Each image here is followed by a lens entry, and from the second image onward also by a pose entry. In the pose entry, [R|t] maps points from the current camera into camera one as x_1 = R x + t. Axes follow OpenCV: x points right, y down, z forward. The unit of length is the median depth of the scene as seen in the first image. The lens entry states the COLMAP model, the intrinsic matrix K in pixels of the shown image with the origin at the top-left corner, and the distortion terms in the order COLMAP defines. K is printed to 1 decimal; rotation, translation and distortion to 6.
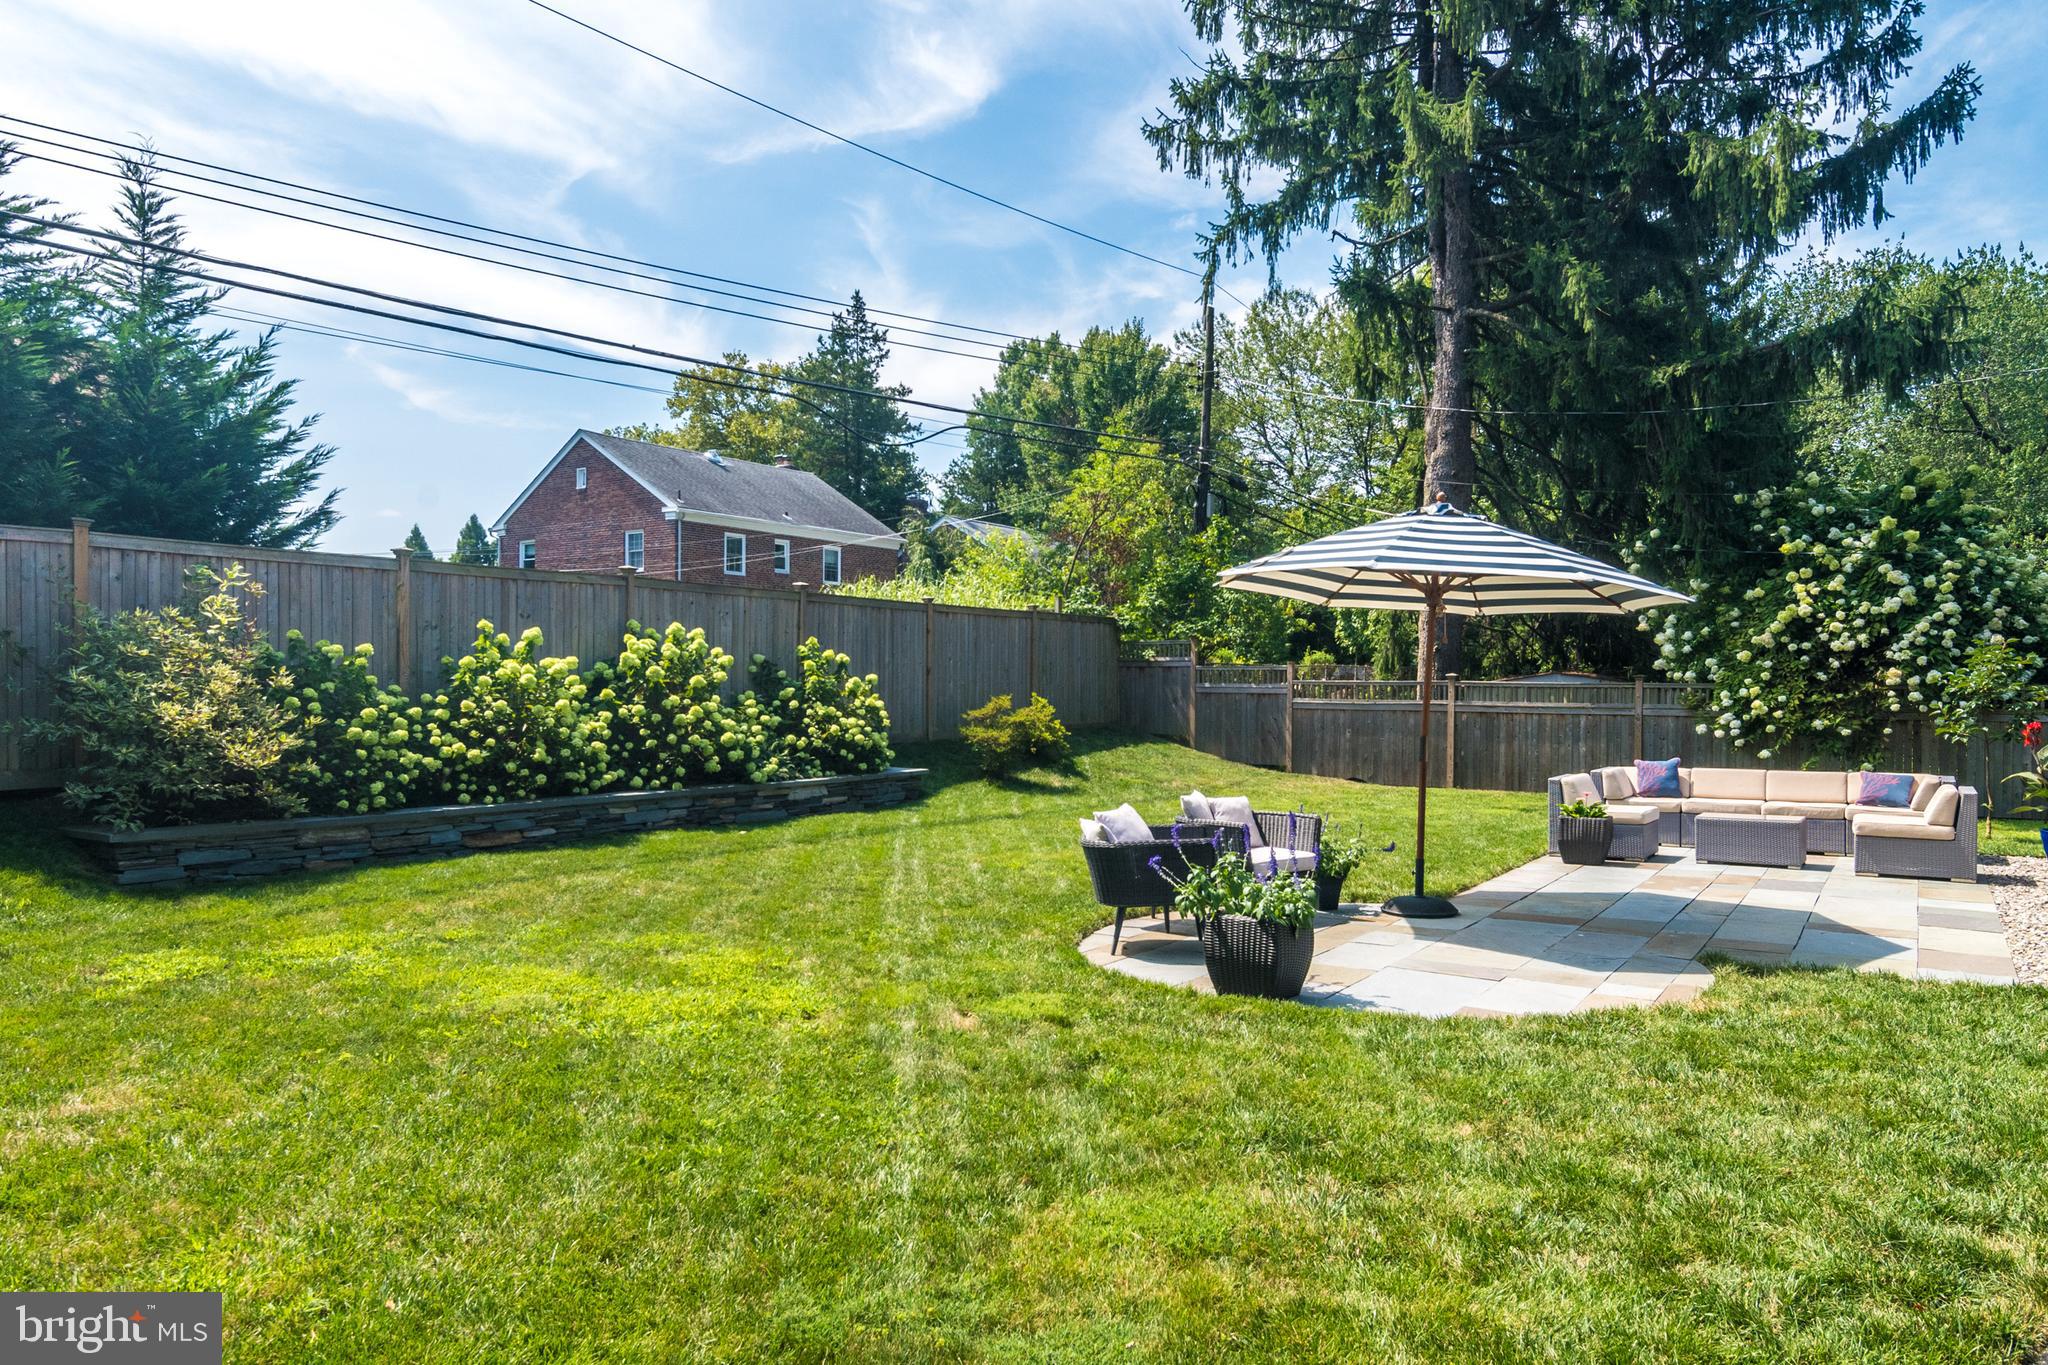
lens RADIAL K [[1388.3, 0, 1024.0], [0, 1388.3, 682.5], [0, 0, 1]] dist [0.022205, -0.006431]
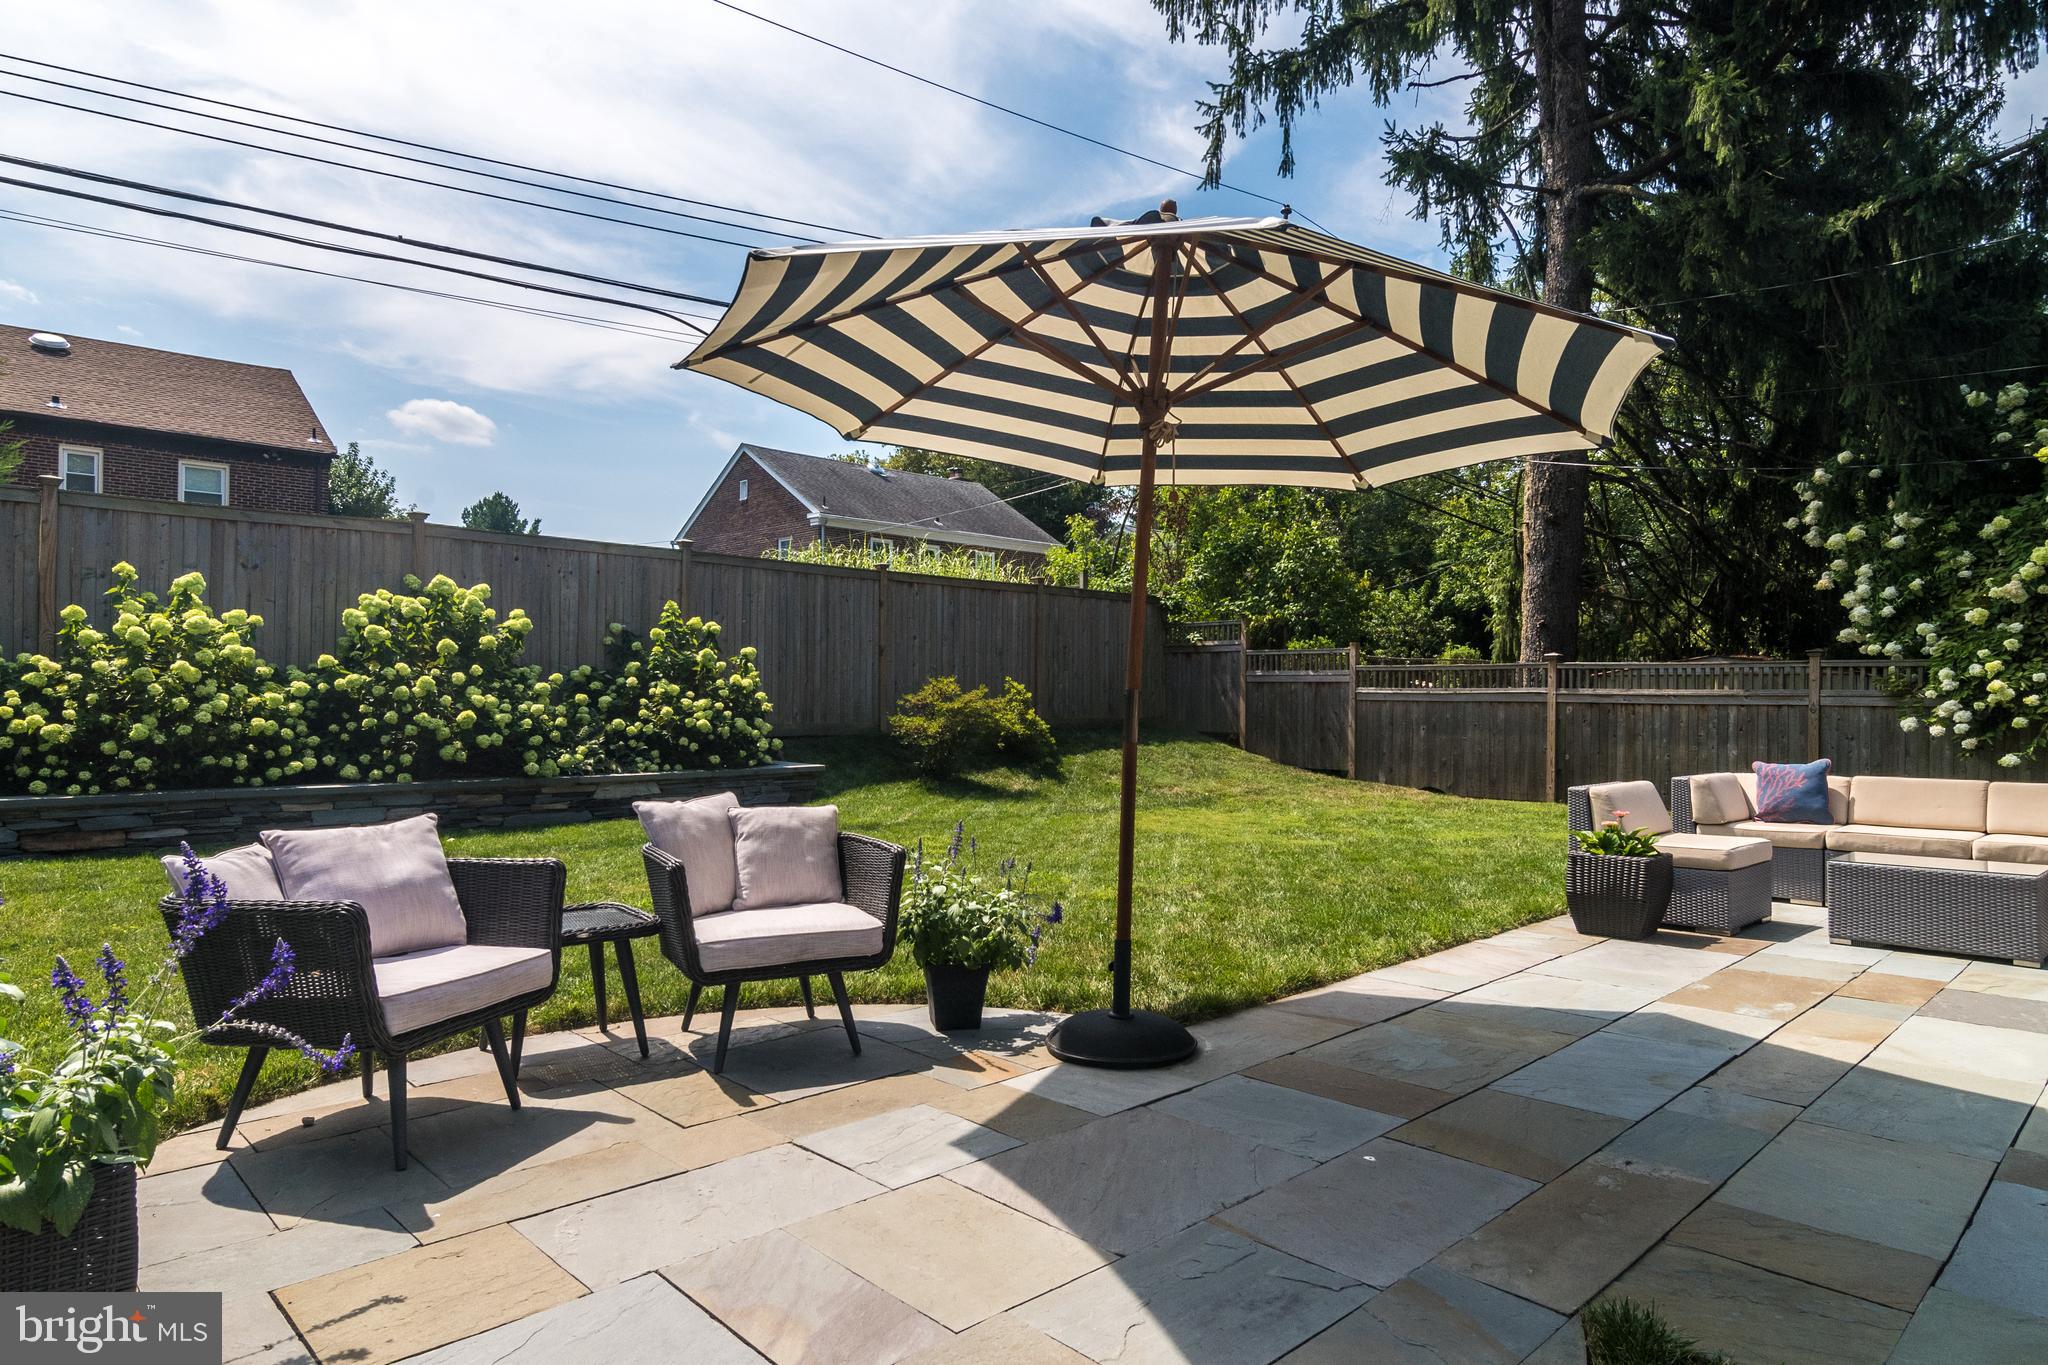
lens RADIAL K [[1226.7, 0, 1024.0], [0, 1226.7, 682.5], [0, 0, 1]] dist [0.004098, 0.002905]
pose [[0.976573, -0.000020, -0.215184, 0.195827], [-0.003169, 0.999890, -0.014474, 0.023901], [0.215161, 0.014817, 0.976466, 0.321607]]
